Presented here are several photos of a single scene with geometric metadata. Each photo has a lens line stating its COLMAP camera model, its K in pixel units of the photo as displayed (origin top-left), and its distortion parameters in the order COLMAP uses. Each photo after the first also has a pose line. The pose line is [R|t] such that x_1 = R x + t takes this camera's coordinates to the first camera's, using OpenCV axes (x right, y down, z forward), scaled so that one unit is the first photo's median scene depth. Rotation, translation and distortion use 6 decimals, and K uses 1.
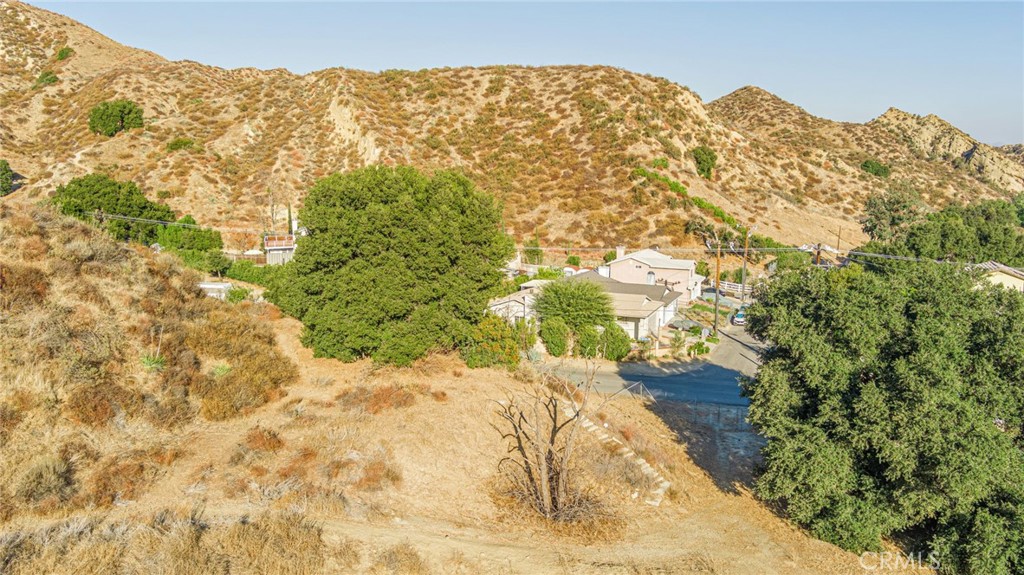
lens RADIAL K [[833.5, 0, 512.0], [0, 833.5, 287.5], [0, 0, 1]] dist [-0.058003, 0.013577]
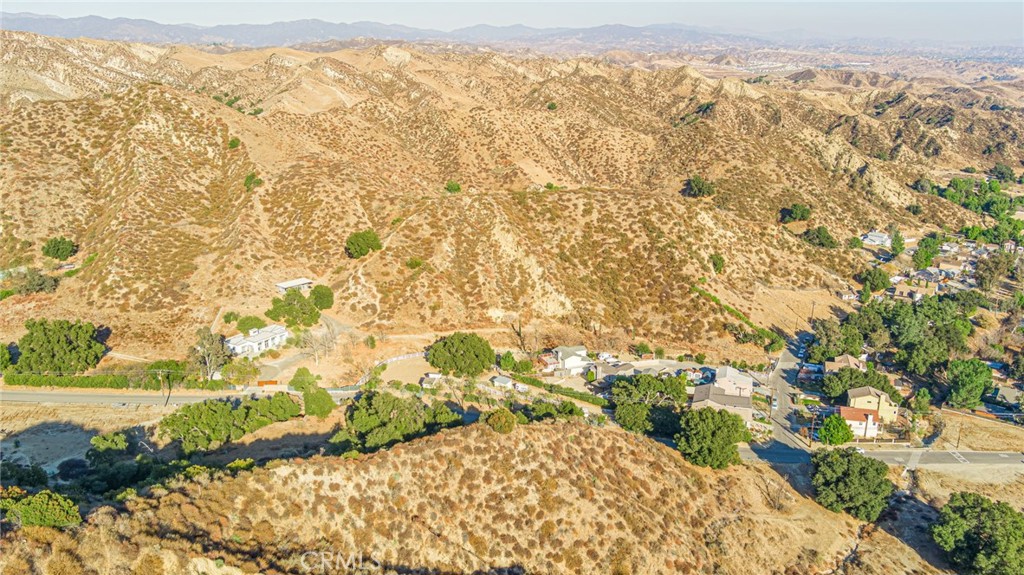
lens RADIAL K [[833.5, 0, 512.0], [0, 833.5, 287.5], [0, 0, 1]] dist [-0.058003, 0.013577]
pose [[0.993253, -0.036461, 0.110086, -0.373705], [0.022692, 0.992044, 0.123828, -0.311439], [-0.113725, -0.120494, 0.986178, -0.648752]]
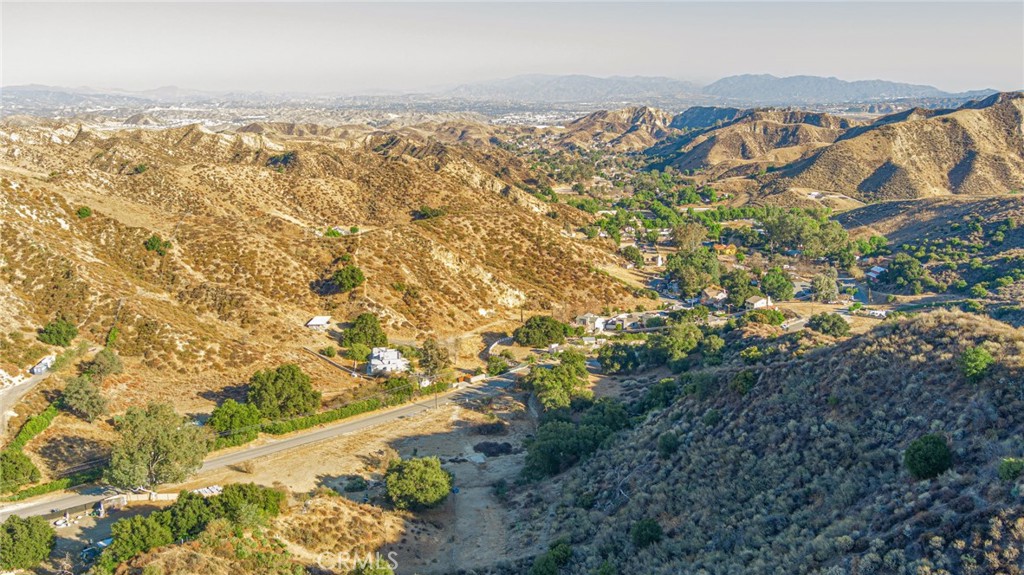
lens RADIAL K [[833.5, 0, 512.0], [0, 833.5, 287.5], [0, 0, 1]] dist [-0.058003, 0.013577]
pose [[0.676994, -0.182133, 0.713097, -1.522311], [0.140249, 0.983067, 0.117938, -0.343788], [-0.722502, 0.020167, 0.691074, -0.496982]]
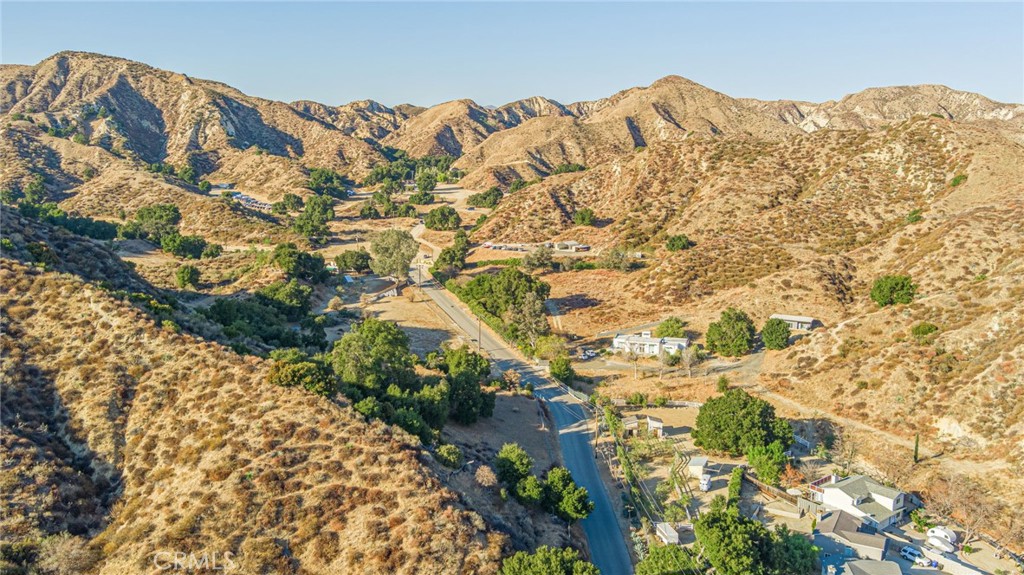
lens RADIAL K [[833.5, 0, 512.0], [0, 833.5, 287.5], [0, 0, 1]] dist [-0.058003, 0.013577]
pose [[0.370108, 0.161690, -0.914809, 0.376261], [-0.151961, 0.982010, 0.112088, -0.250856], [0.916476, 0.097530, 0.388021, 0.044880]]
